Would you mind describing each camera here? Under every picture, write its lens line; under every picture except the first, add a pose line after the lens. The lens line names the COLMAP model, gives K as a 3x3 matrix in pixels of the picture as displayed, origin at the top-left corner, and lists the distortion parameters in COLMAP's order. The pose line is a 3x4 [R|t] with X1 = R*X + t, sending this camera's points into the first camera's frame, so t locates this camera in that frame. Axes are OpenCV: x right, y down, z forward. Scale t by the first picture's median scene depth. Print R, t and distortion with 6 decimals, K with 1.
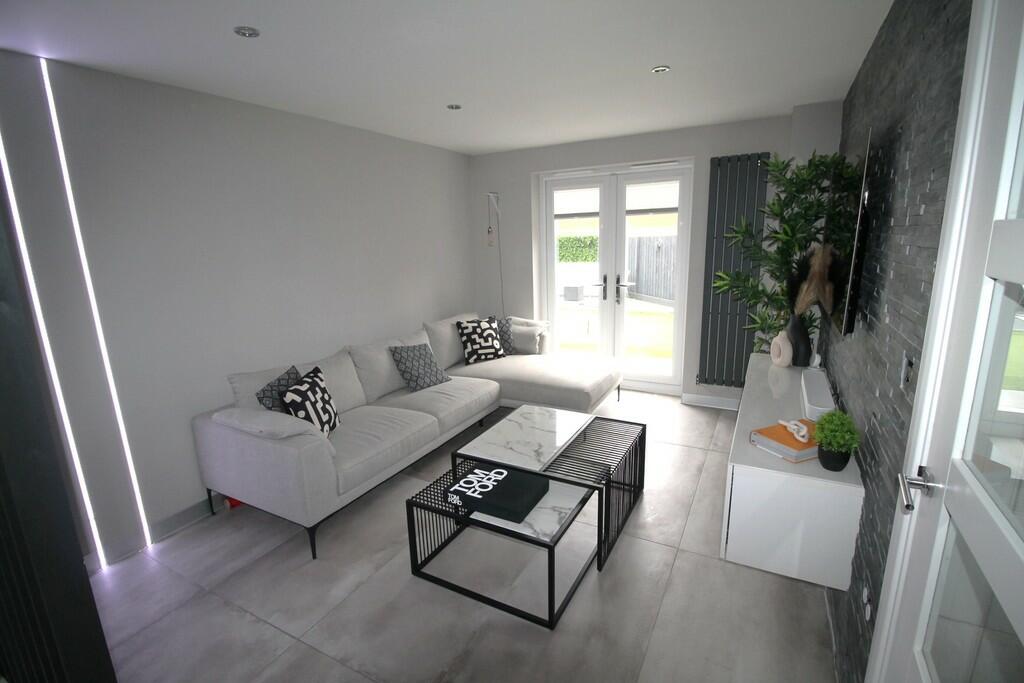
lens RADIAL K [[480.0, 0, 514.6], [0, 480.0, 346.4], [0, 0, 1]] dist [-0.014643, -0.000273]
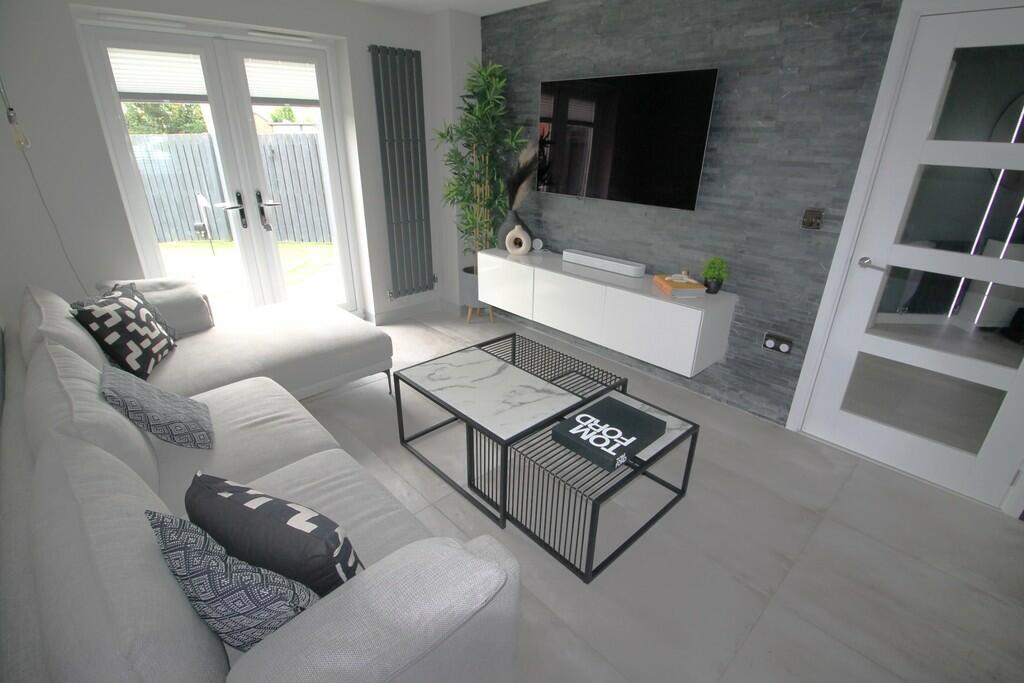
lens RADIAL K [[489.3, 0, 510.0], [0, 489.3, 341.4], [0, 0, 1]] dist [-0.006739, -0.001060]
pose [[0.314745, -0.342810, 0.885109, -0.445938], [0.189995, 0.936383, 0.295107, -0.087852], [-0.929966, 0.075283, 0.359854, 0.428397]]
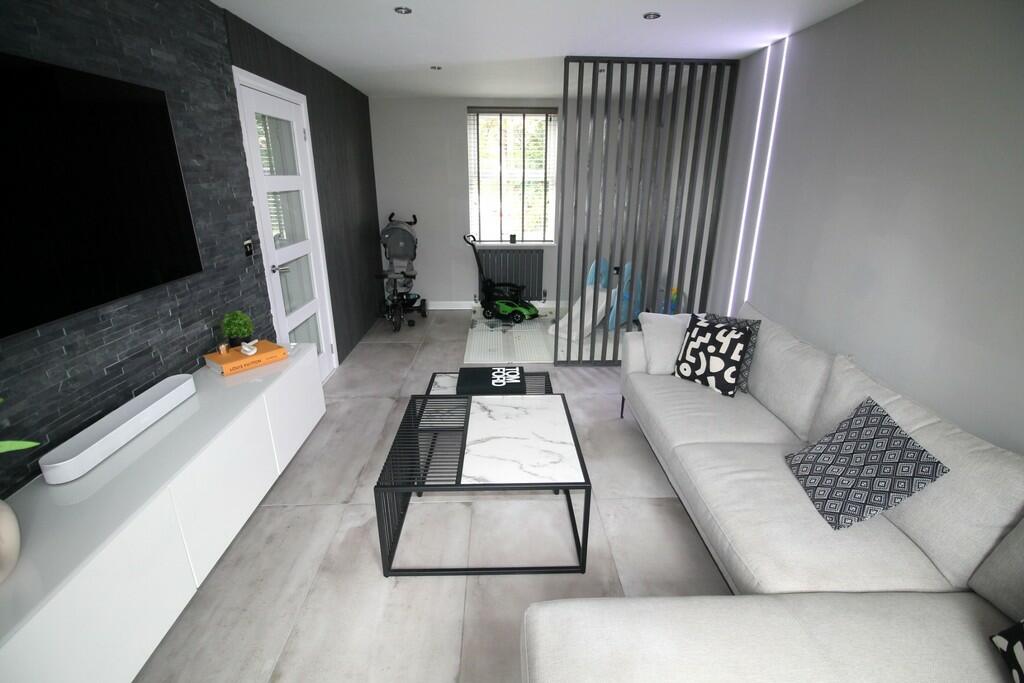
lens RADIAL K [[480.0, 0, 513.5], [0, 480.0, 342.6], [0, 0, 1]] dist [-0.014643, -0.000273]
pose [[-0.867105, 0.187134, -0.461637, 0.252336], [-0.092459, 0.850182, 0.518307, -0.238948], [0.489469, 0.492109, -0.719895, 0.985978]]
